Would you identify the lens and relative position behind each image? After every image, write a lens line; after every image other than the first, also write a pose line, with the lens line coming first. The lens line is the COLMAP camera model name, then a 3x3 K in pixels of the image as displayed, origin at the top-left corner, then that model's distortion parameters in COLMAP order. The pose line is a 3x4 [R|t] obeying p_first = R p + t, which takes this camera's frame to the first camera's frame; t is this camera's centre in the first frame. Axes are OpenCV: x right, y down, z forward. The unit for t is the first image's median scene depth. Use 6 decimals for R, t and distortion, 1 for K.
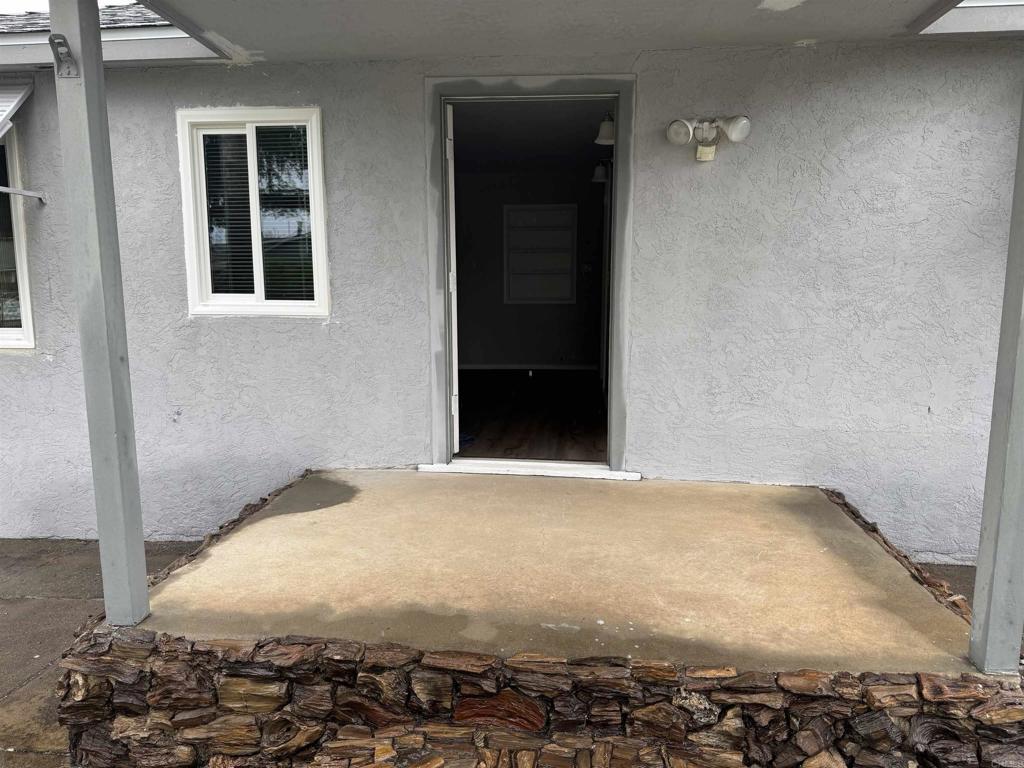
lens RADIAL K [[727.1, 0, 510.6], [0, 727.1, 388.5], [0, 0, 1]] dist [0.024009, -0.027974]
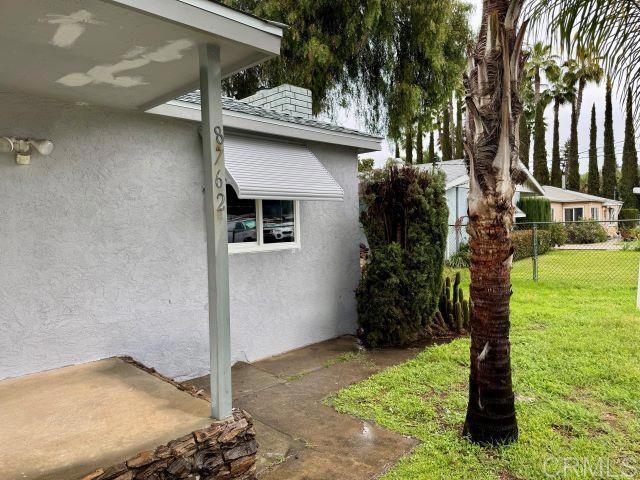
lens RADIAL K [[454.4, 0, 319.1], [0, 454.4, 242.8], [0, 0, 1]] dist [0.024009, -0.027974]
pose [[0.632765, -0.048219, 0.772841, -0.128877], [0.138418, 0.989028, -0.051622, -0.010401], [-0.761872, 0.139639, 0.632497, -0.102179]]
